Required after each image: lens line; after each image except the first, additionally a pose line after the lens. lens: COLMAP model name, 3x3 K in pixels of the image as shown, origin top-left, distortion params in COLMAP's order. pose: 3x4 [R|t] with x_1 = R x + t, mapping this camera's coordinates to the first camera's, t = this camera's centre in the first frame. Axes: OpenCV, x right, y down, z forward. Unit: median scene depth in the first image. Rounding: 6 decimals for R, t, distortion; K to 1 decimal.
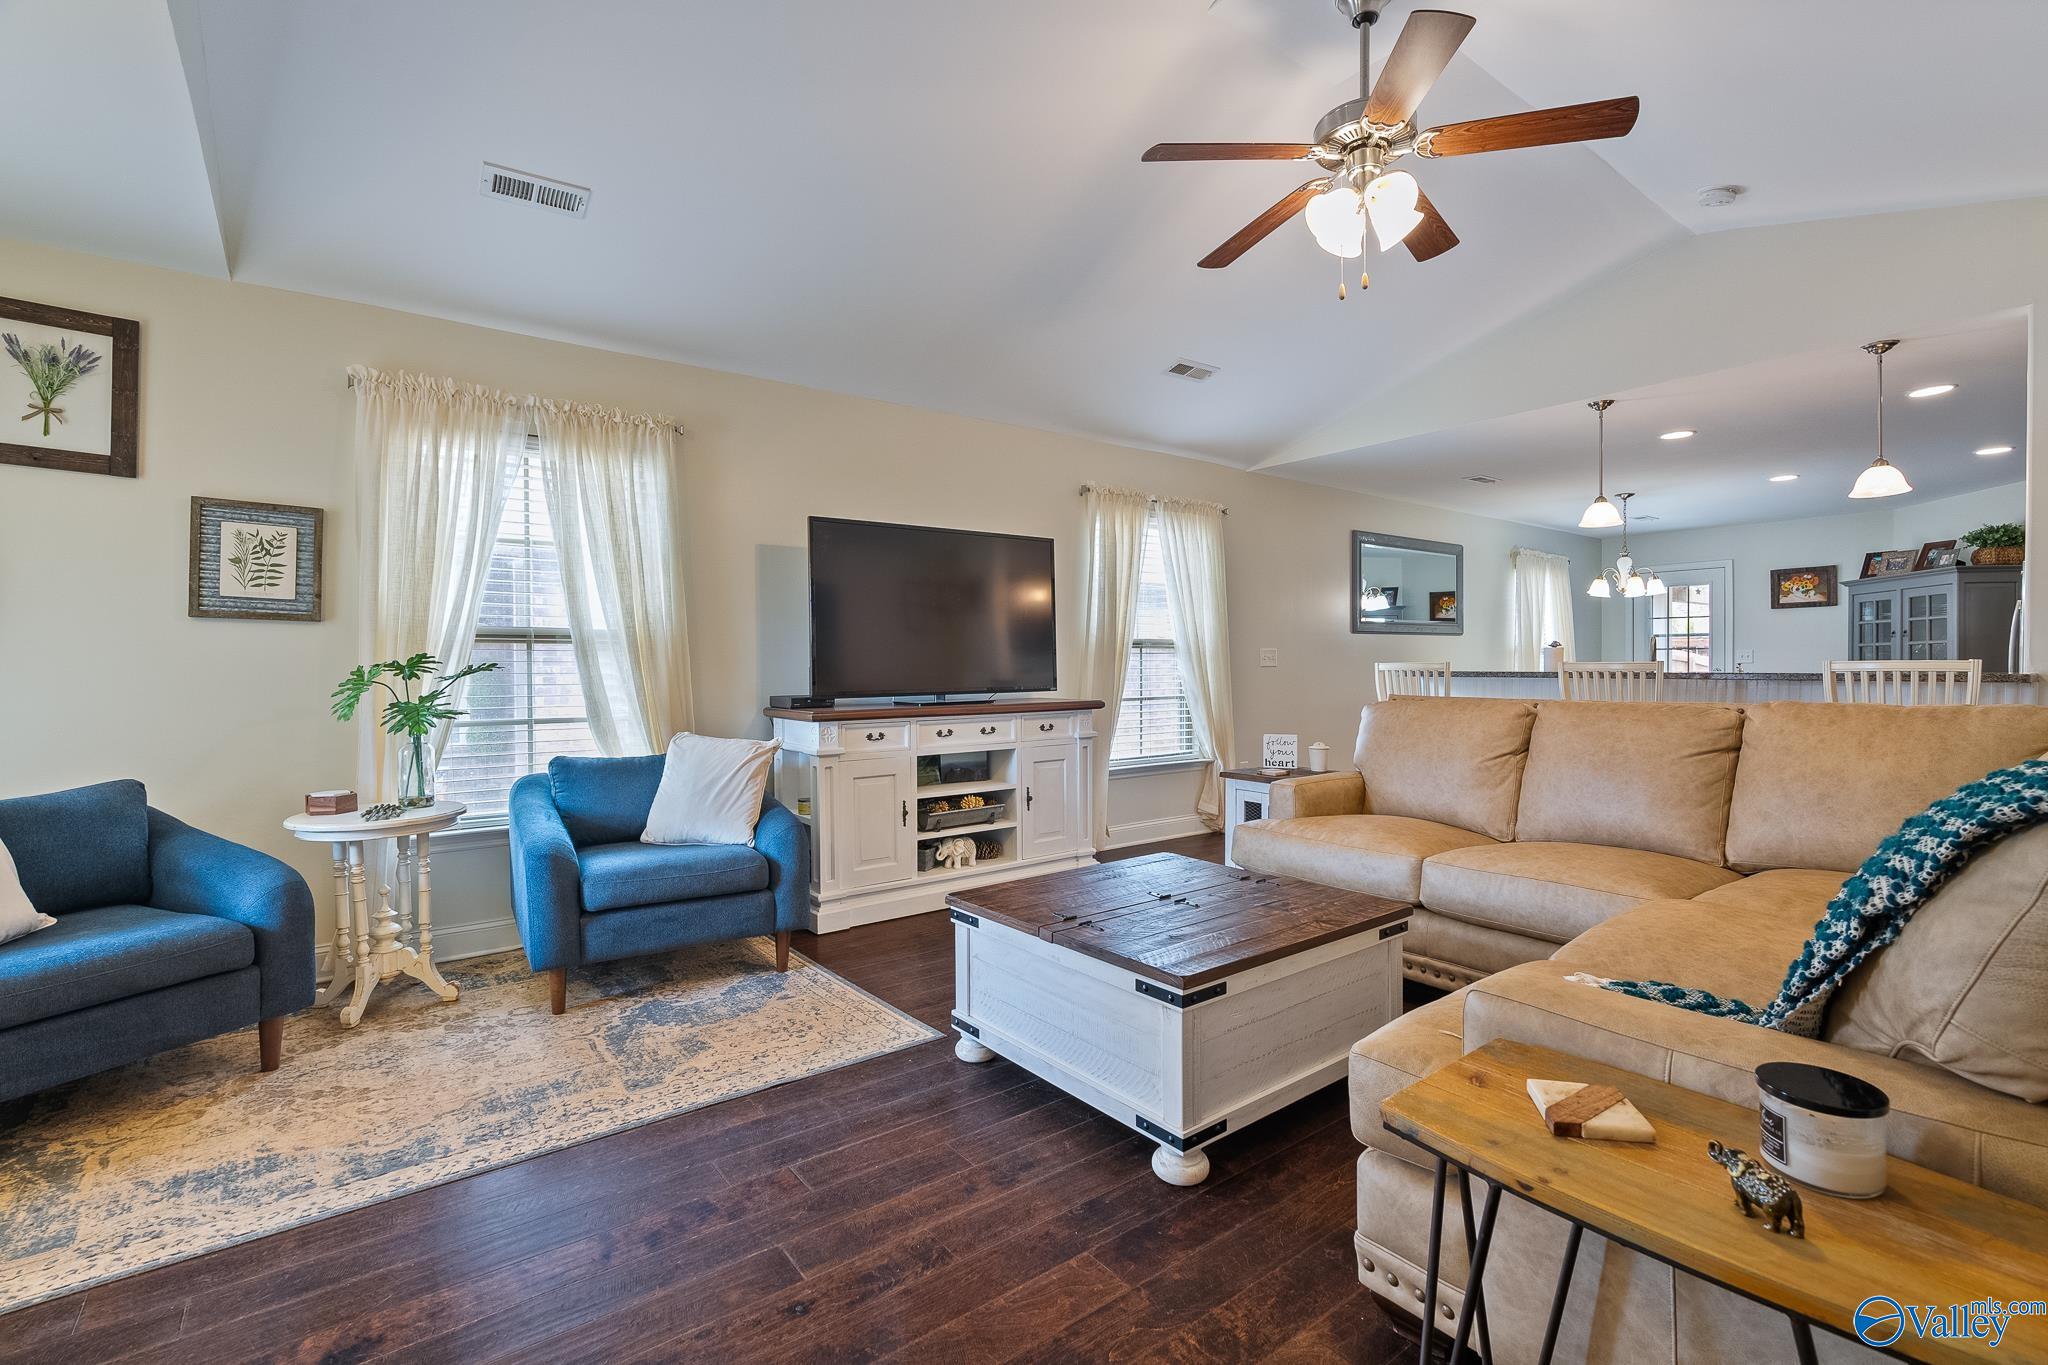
lens RADIAL K [[946.4, 0, 1035.8], [0, 946.4, 664.3], [0, 0, 1]] dist [-0.003888, -0.000154]
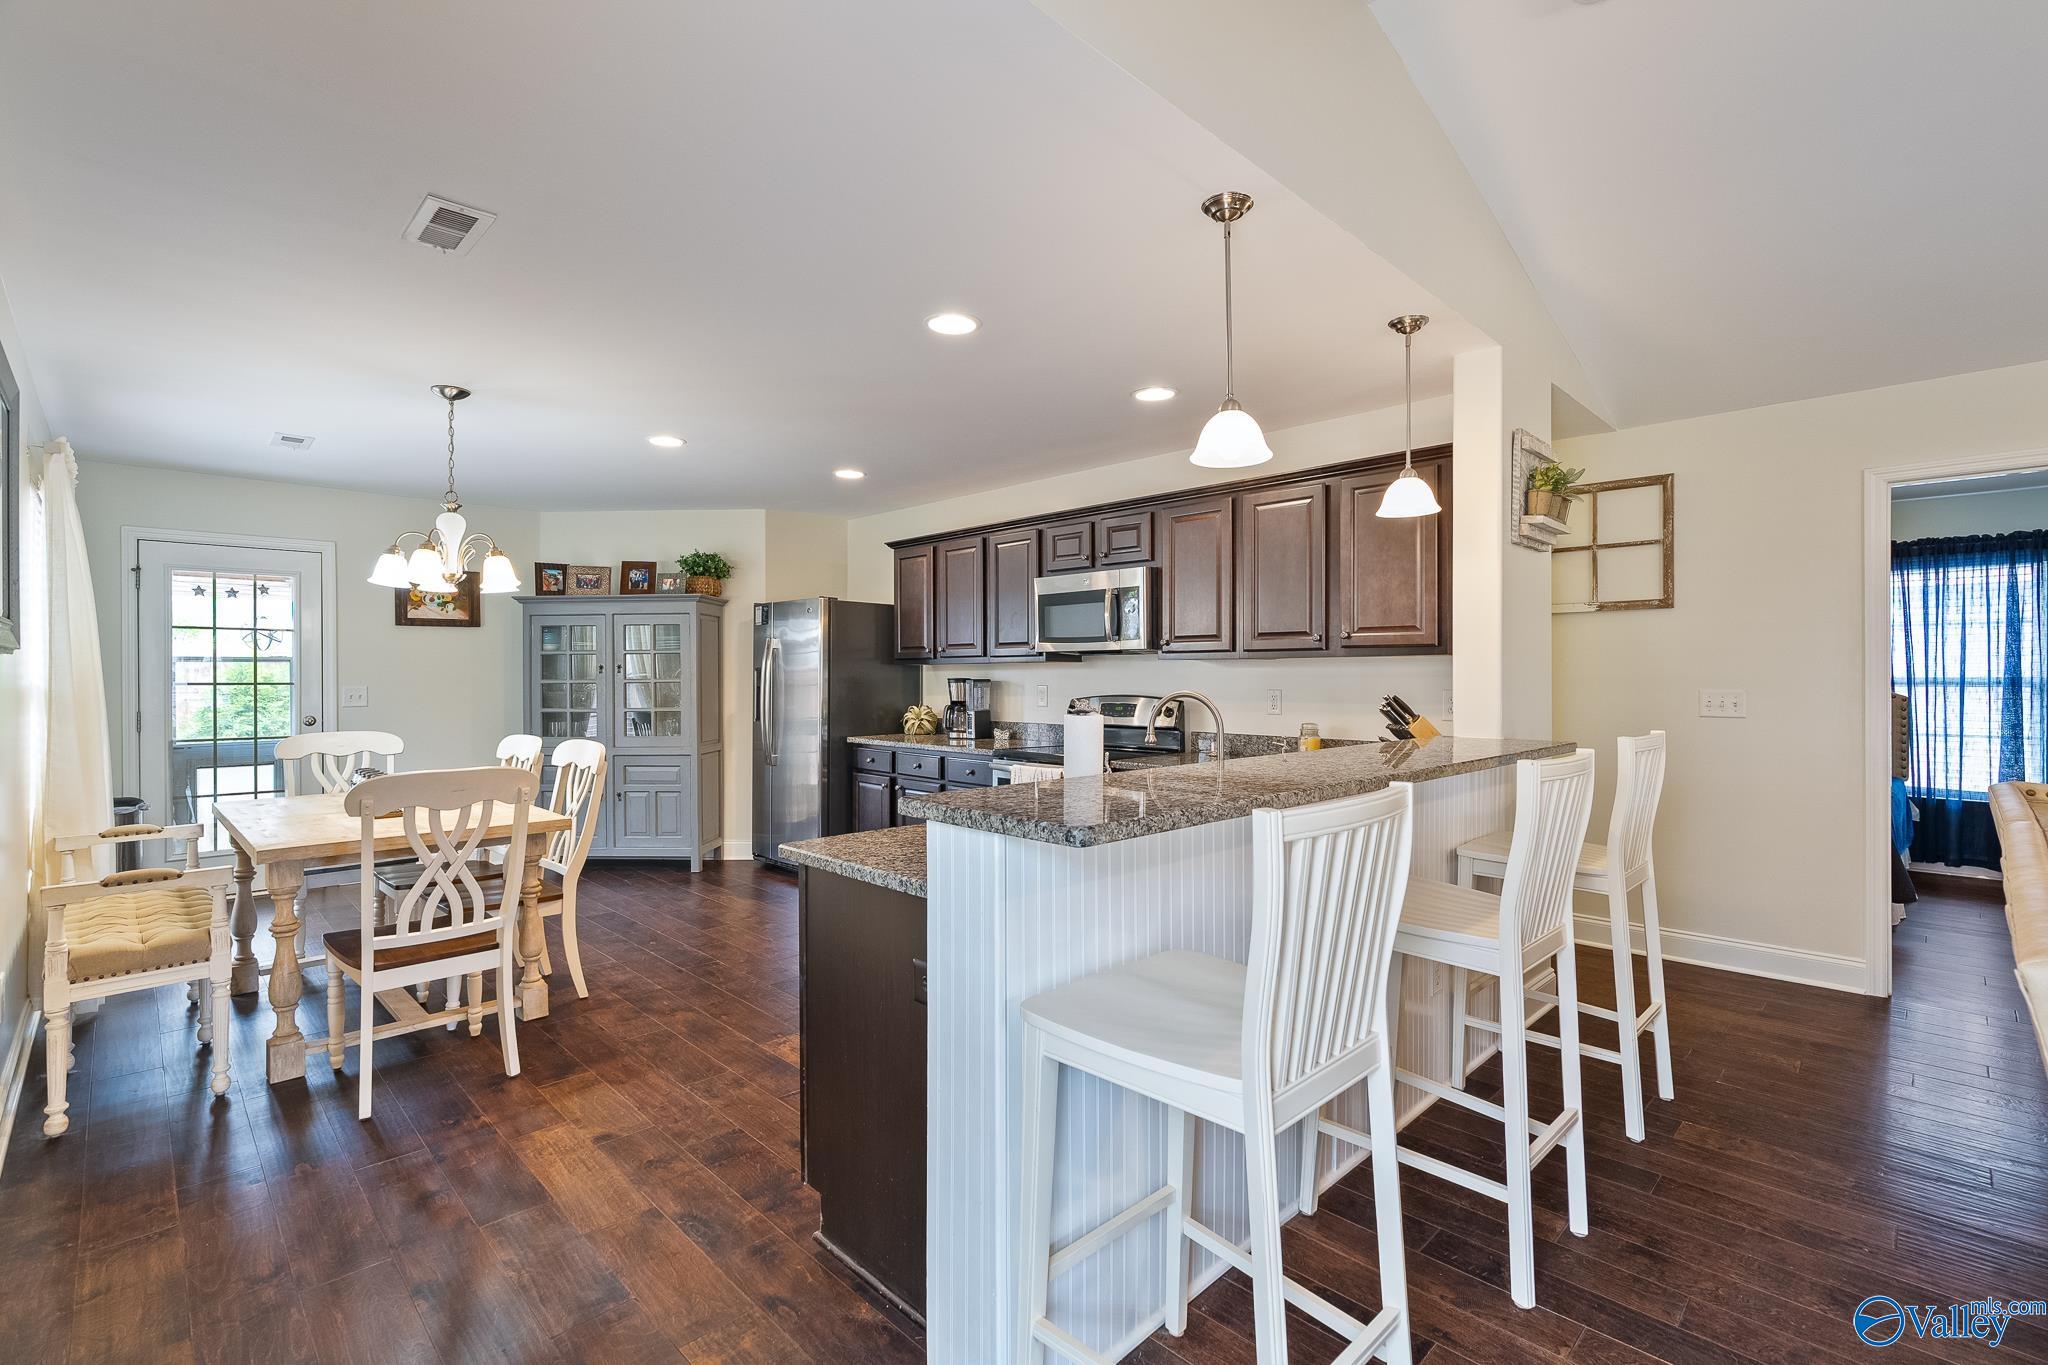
lens RADIAL K [[919.8, 0, 1028.8], [0, 919.8, 671.7], [0, 0, 1]] dist [-0.014500, 0.006251]
pose [[-0.113955, 0.006659, 0.993464, 0.225136], [0.002133, 0.999977, -0.006458, -0.057932], [-0.993484, 0.001383, -0.113966, 1.792226]]
